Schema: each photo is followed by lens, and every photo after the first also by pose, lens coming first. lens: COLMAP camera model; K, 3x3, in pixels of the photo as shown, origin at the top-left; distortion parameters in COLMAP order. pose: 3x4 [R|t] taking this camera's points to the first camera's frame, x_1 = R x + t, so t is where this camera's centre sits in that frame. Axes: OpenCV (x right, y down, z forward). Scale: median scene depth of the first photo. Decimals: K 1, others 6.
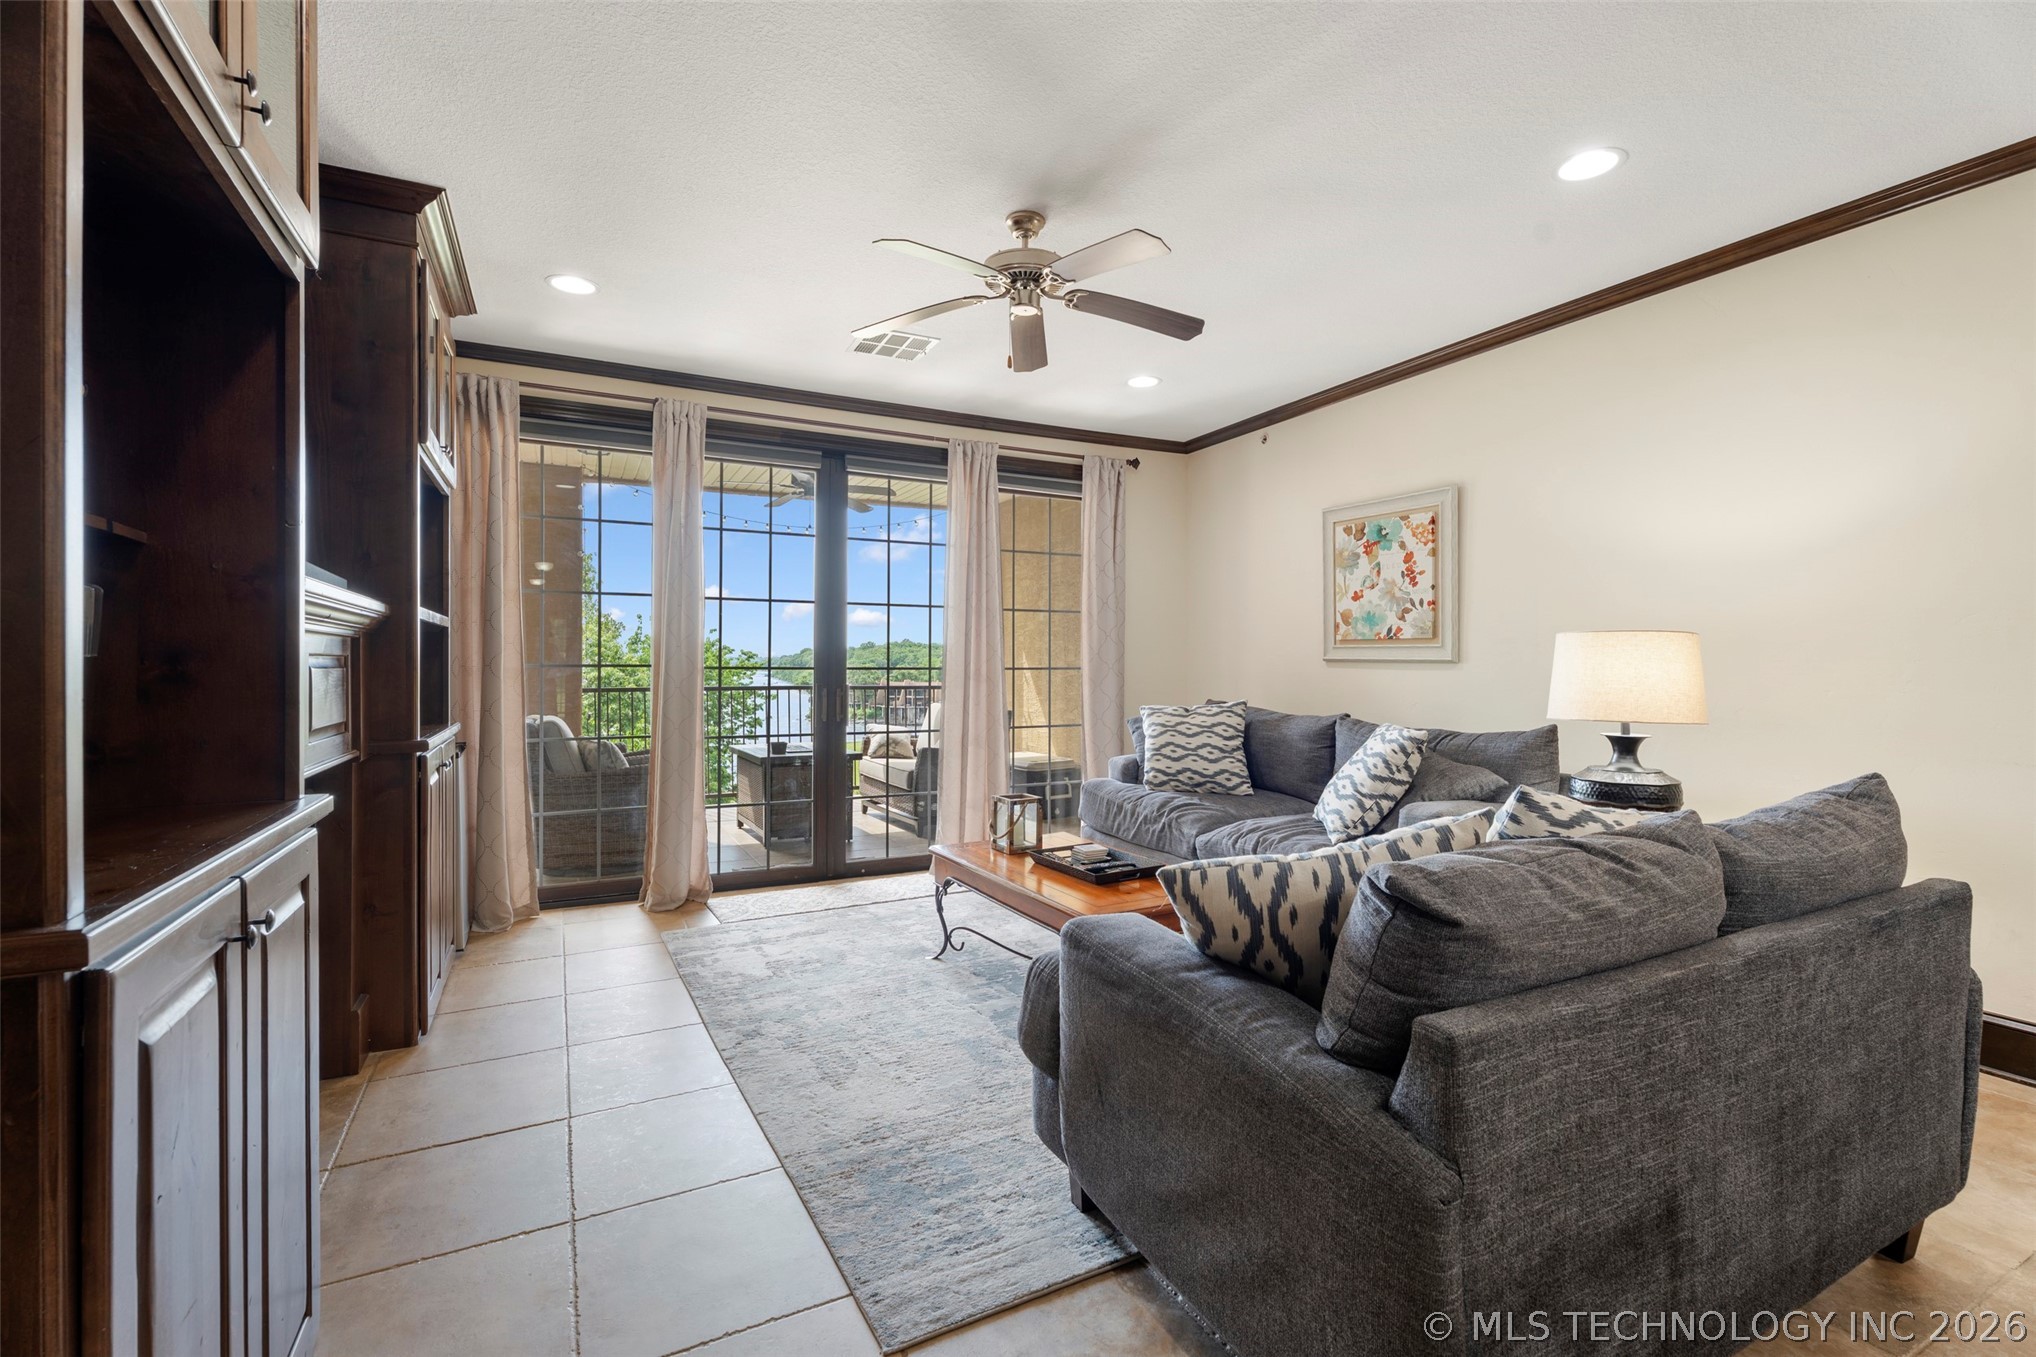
lens RADIAL K [[915.6, 0, 1023.5], [0, 915.6, 667.1], [0, 0, 1]] dist [0.008246, -0.000539]
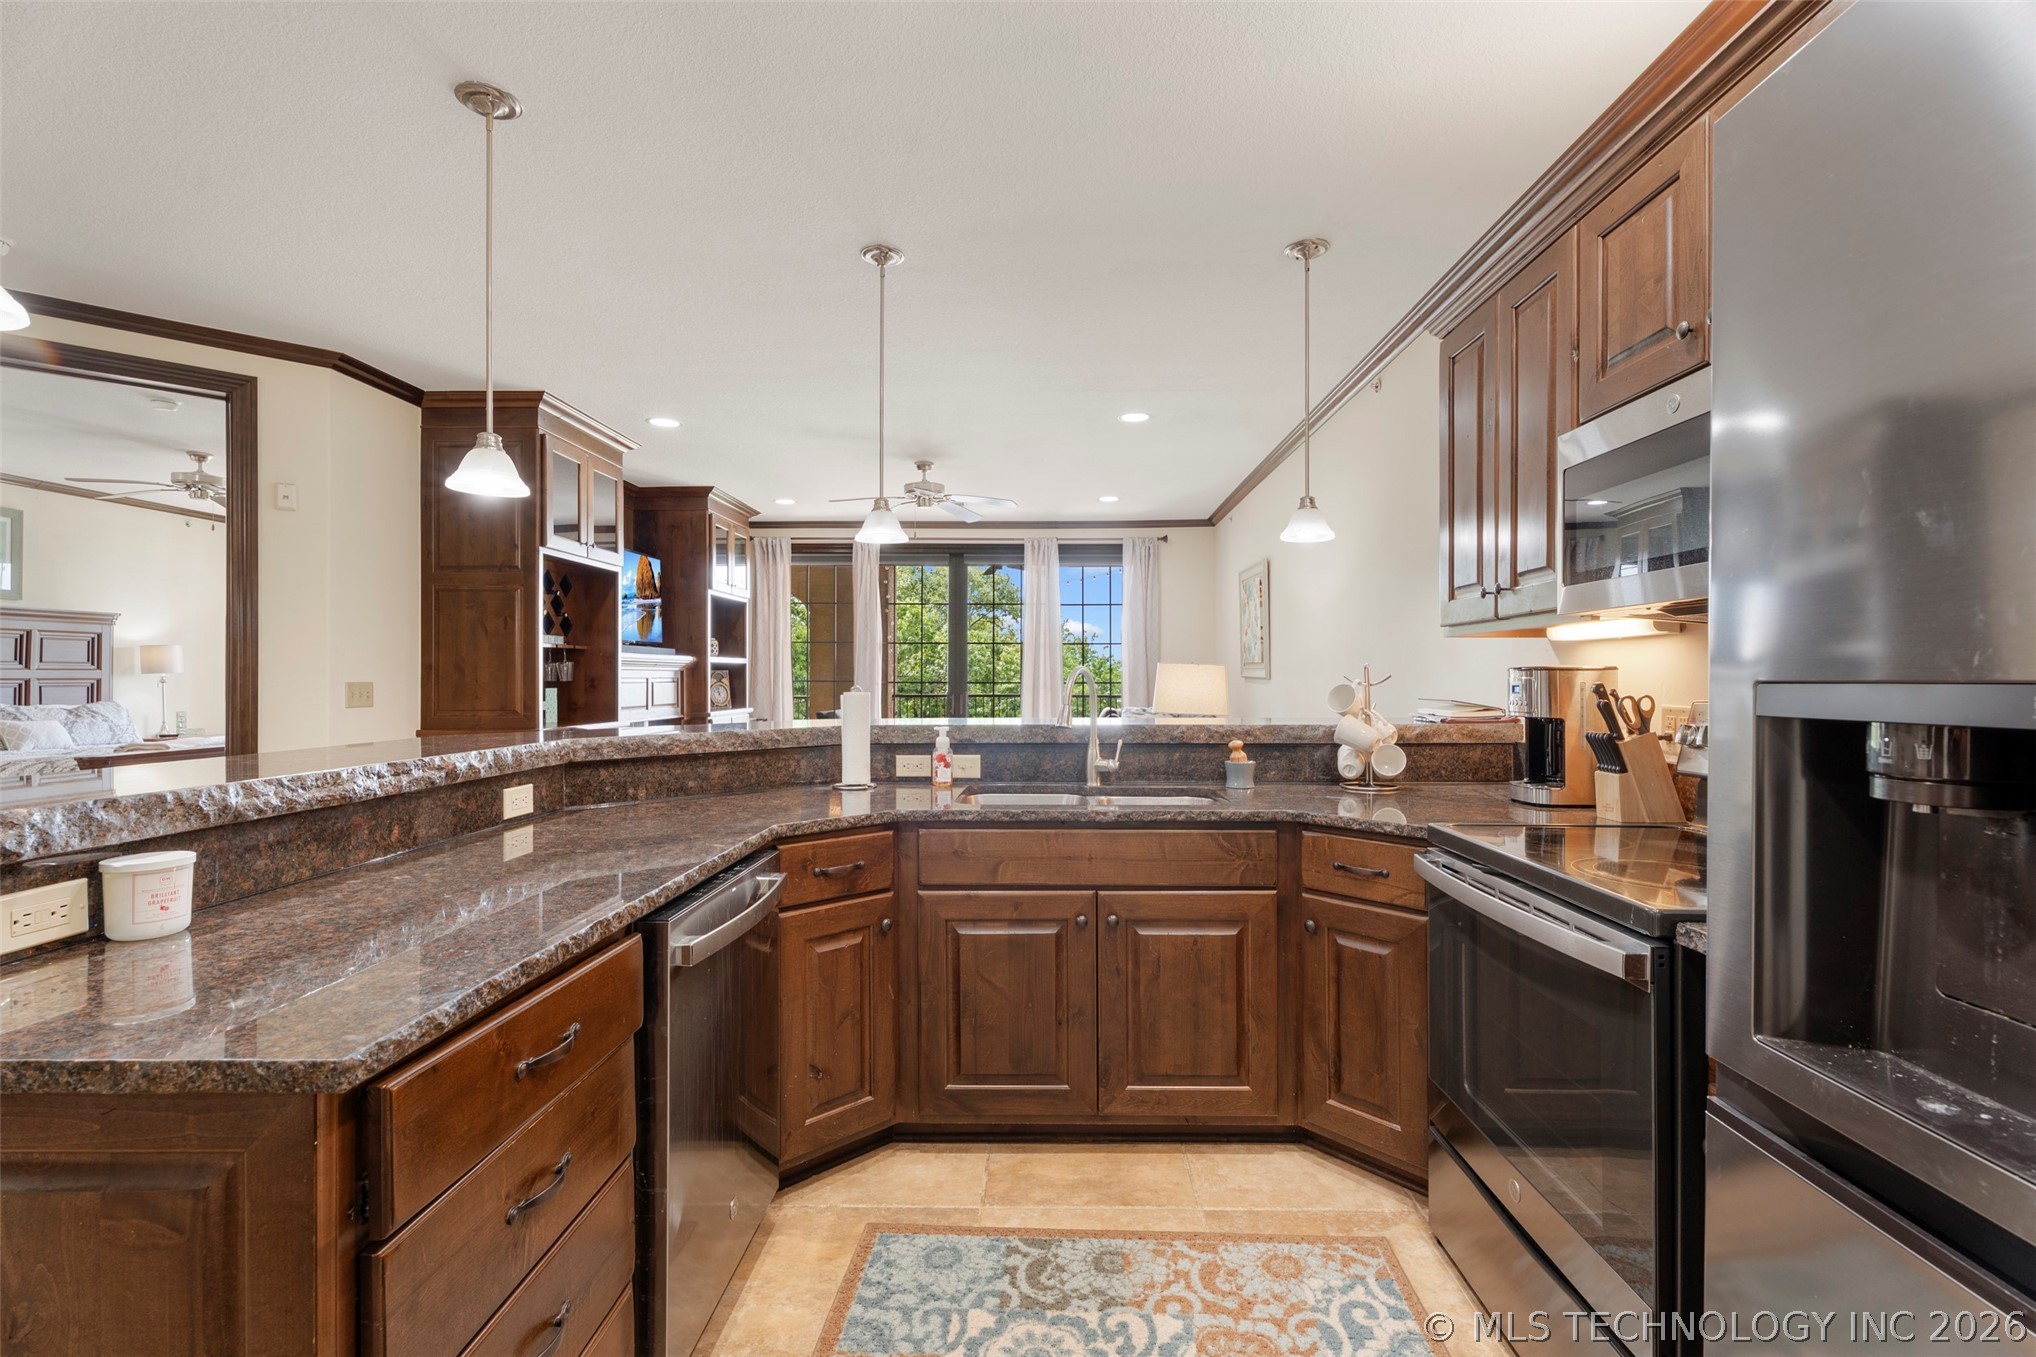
lens RADIAL K [[915.6, 0, 1010.6], [0, 915.6, 676.1], [0, 0, 1]] dist [0.008246, -0.000539]
pose [[0.872251, -0.002443, -0.489053, 0.743165], [0.000750, 0.999993, -0.003657, -0.004045], [0.489059, 0.002822, 0.872246, -0.438798]]
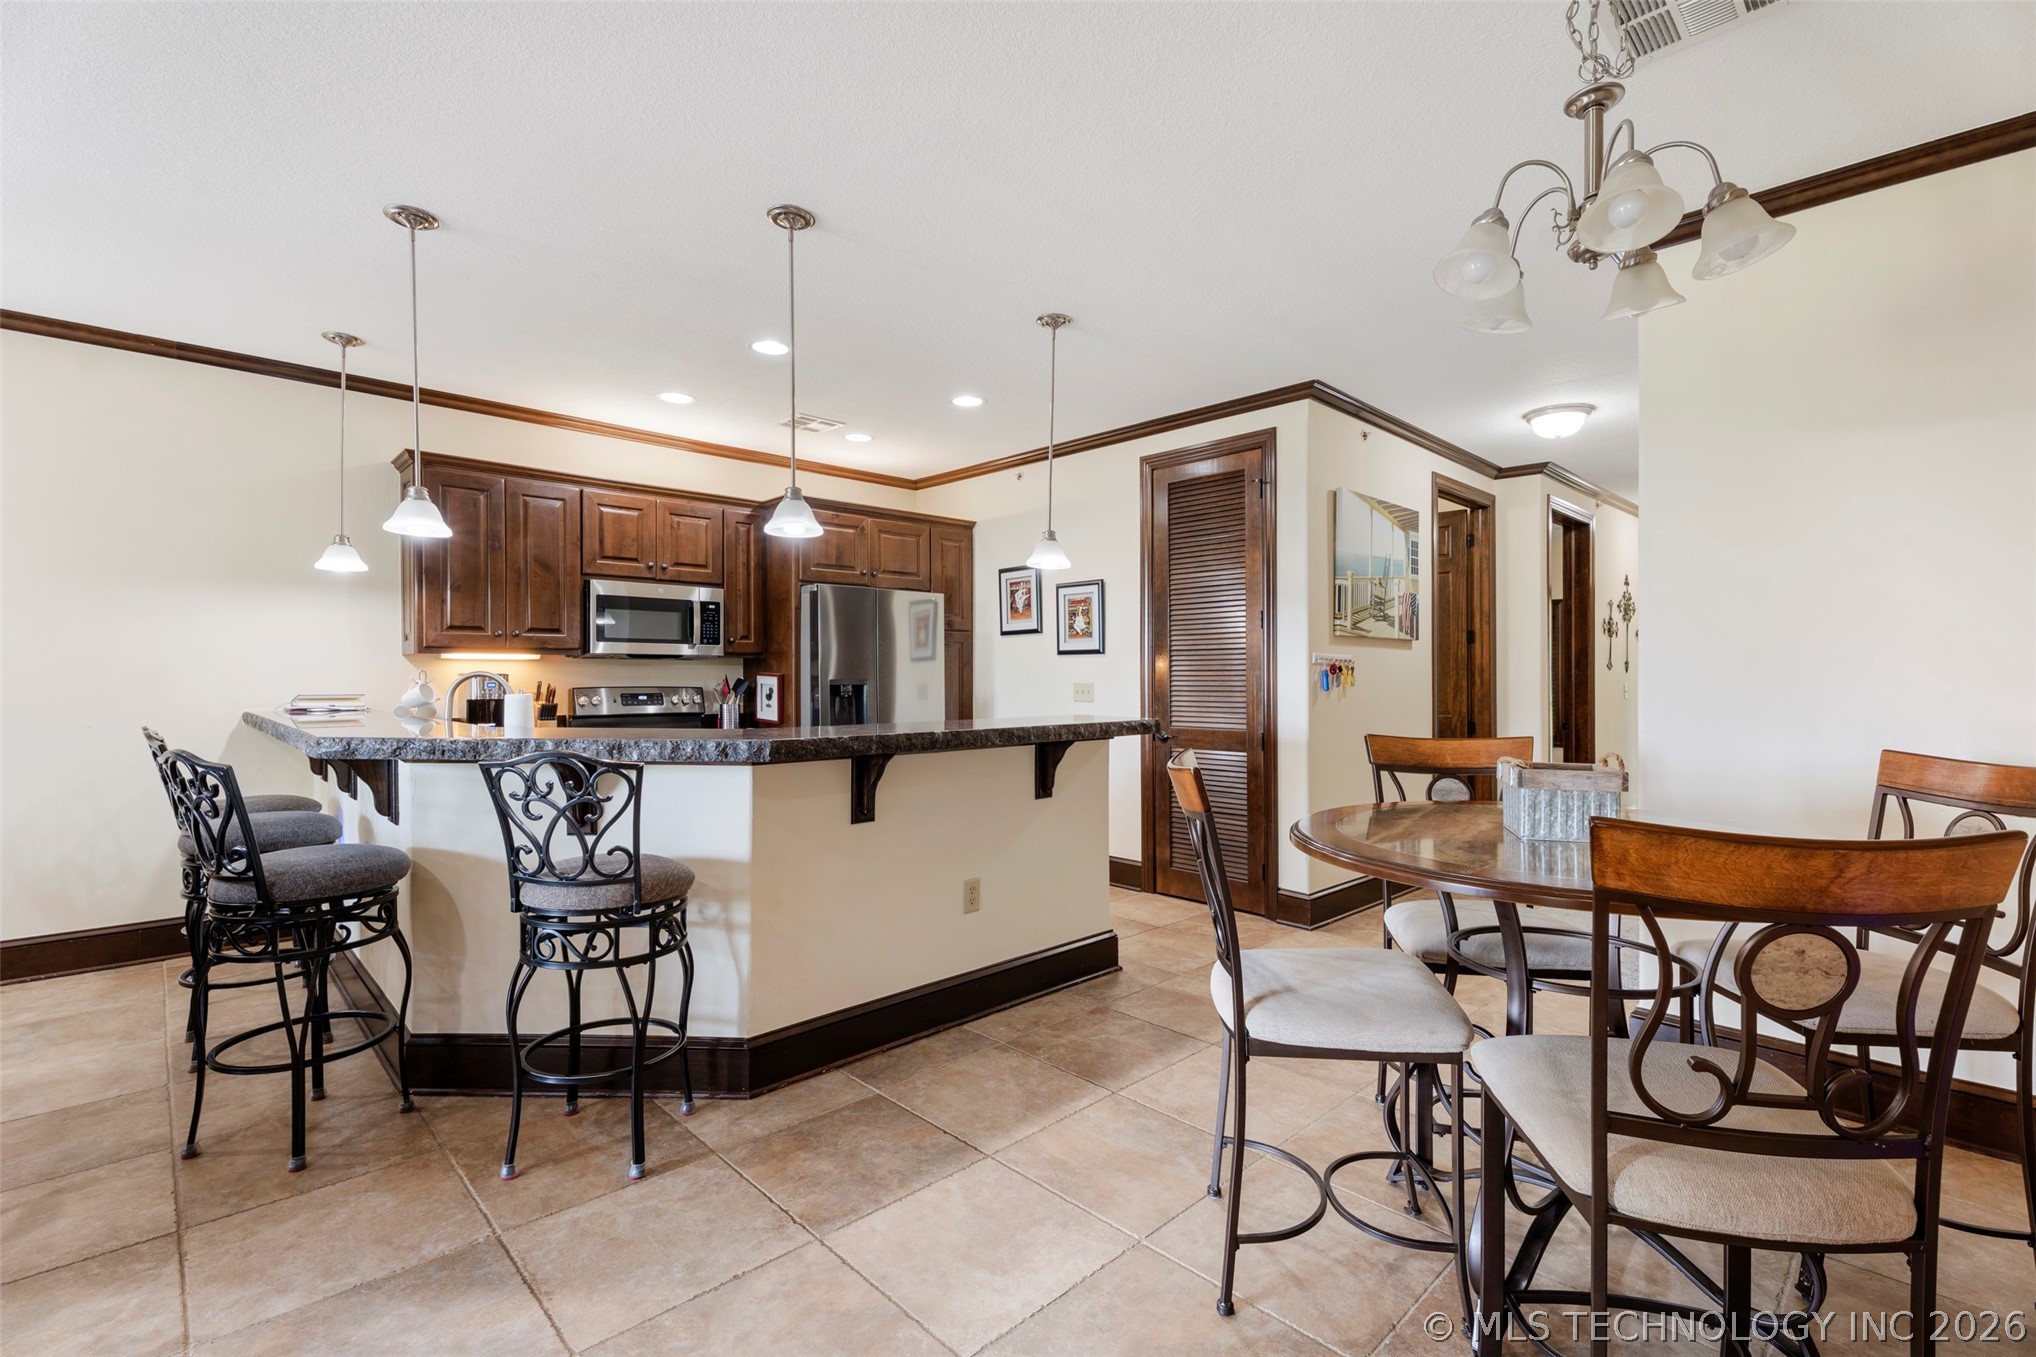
lens RADIAL K [[915.6, 0, 1028.3], [0, 915.6, 676.7], [0, 0, 1]] dist [0.008246, -0.000539]
pose [[-0.296212, -0.002089, 0.955120, -0.351104], [0.002529, 0.999992, 0.002971, -0.008598], [-0.955119, 0.003296, -0.296205, -0.114848]]
